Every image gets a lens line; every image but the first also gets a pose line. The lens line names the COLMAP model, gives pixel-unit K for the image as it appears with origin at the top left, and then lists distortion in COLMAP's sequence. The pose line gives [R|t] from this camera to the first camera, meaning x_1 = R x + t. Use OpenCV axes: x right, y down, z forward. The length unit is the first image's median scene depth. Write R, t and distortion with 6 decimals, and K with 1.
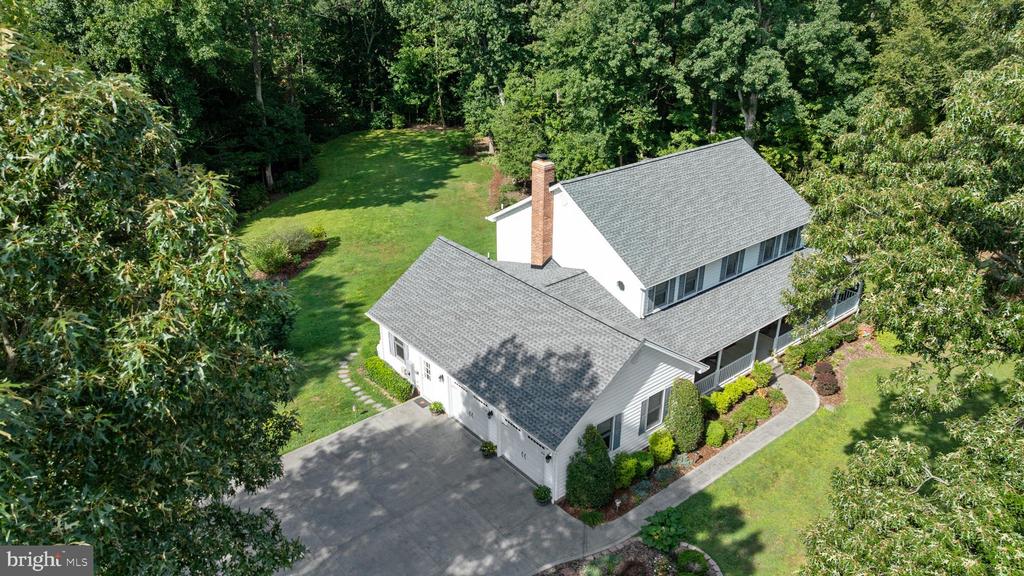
lens RADIAL K [[702.4, 0, 494.3], [0, 702.4, 313.2], [0, 0, 1]] dist [0.002538, 0.001011]
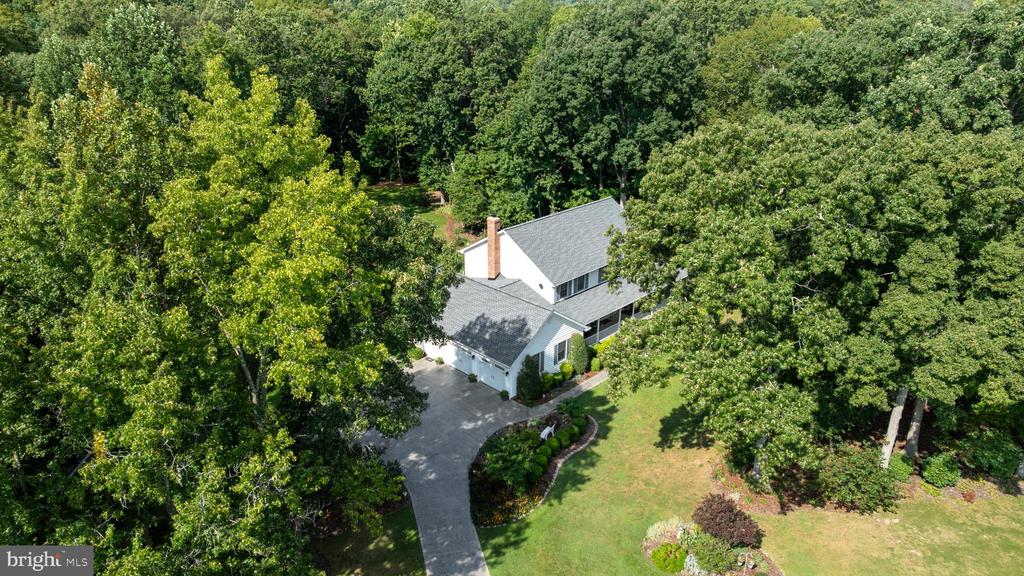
lens RADIAL K [[725.7, 0, 512.4], [0, 725.7, 284.9], [0, 0, 1]] dist [-0.028390, 0.028679]
pose [[0.991347, -0.039509, 0.125181, -0.082326], [0.050979, 0.994655, -0.089787, 0.082164], [-0.120965, 0.095391, 0.988063, -0.551738]]
